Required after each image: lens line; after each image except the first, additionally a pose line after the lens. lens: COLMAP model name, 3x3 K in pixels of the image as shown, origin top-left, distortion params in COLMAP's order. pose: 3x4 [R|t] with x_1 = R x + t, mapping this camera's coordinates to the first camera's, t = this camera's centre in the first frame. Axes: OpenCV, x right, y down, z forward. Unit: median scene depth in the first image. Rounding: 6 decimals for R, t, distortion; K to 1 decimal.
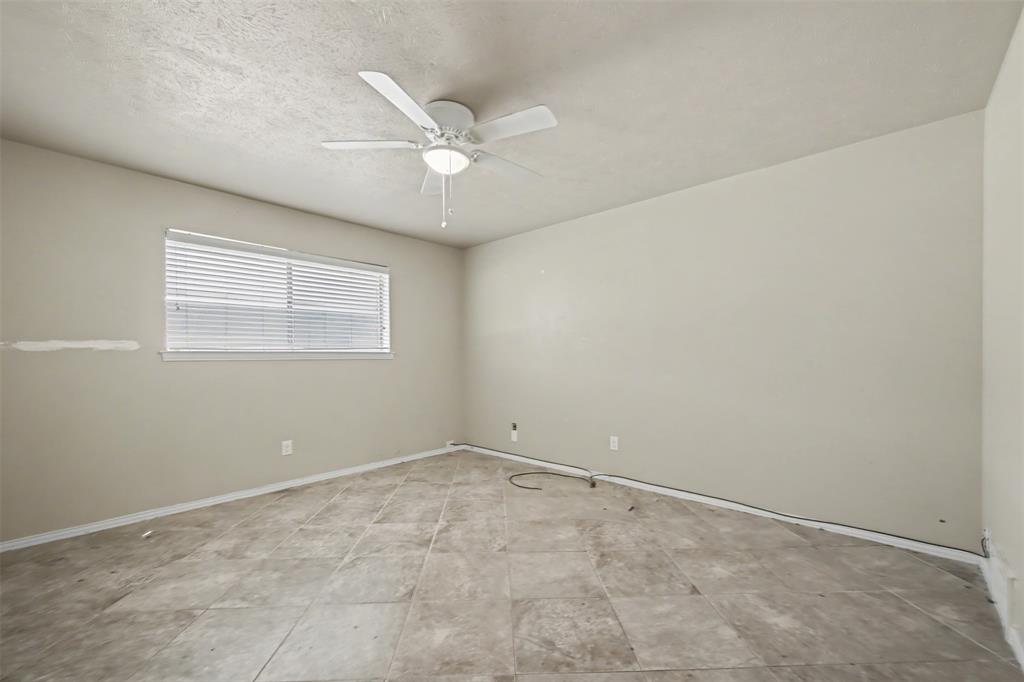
lens RADIAL K [[413.4, 0, 509.7], [0, 413.4, 360.0], [0, 0, 1]] dist [0.000733, -0.000061]
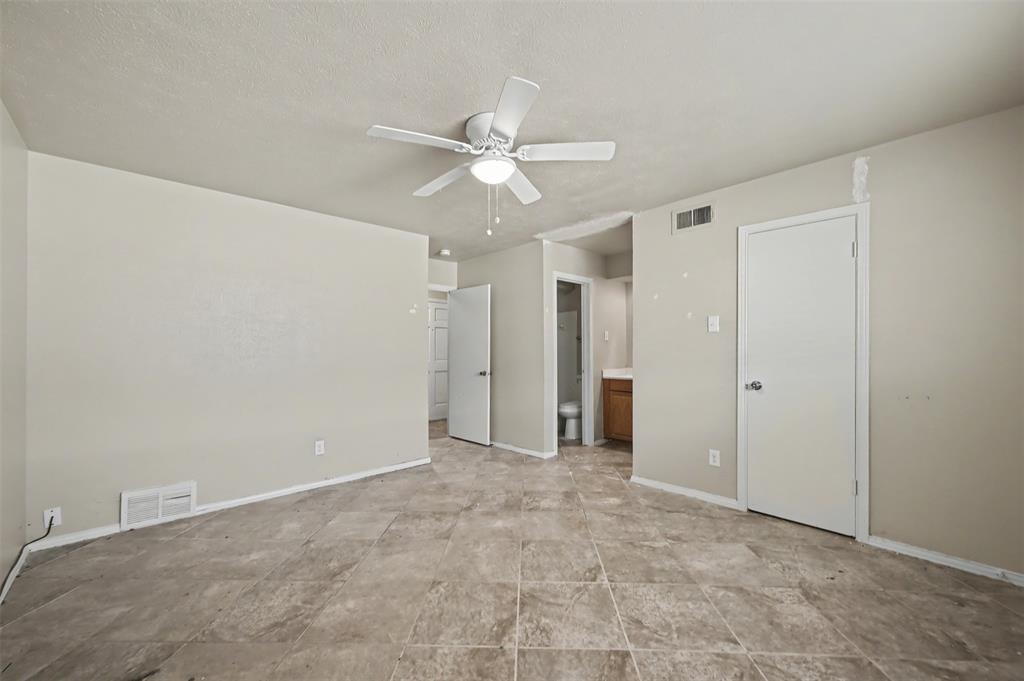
lens RADIAL K [[406.3, 0, 515.8], [0, 406.3, 351.3], [0, 0, 1]] dist [0.001462, -0.000010]
pose [[-0.997636, 0.010826, 0.067864, -0.229645], [0.011945, 0.999799, 0.016104, -0.046108], [-0.067676, 0.016877, -0.997565, 1.691574]]
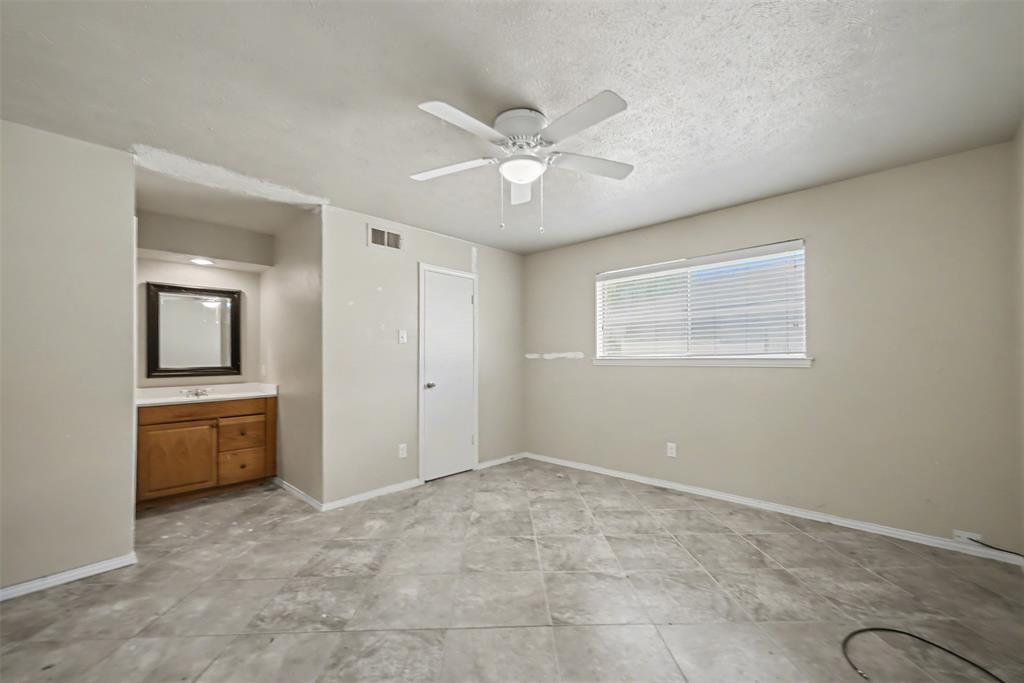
lens RADIAL K [[406.3, 0, 515.8], [0, 406.3, 352.3], [0, 0, 1]] dist [0.001462, -0.000010]
pose [[-0.006519, -0.006533, -0.999957, 0.687874], [-0.003898, 0.999971, -0.006507, -0.037472], [0.999971, 0.003856, -0.006545, 0.847117]]
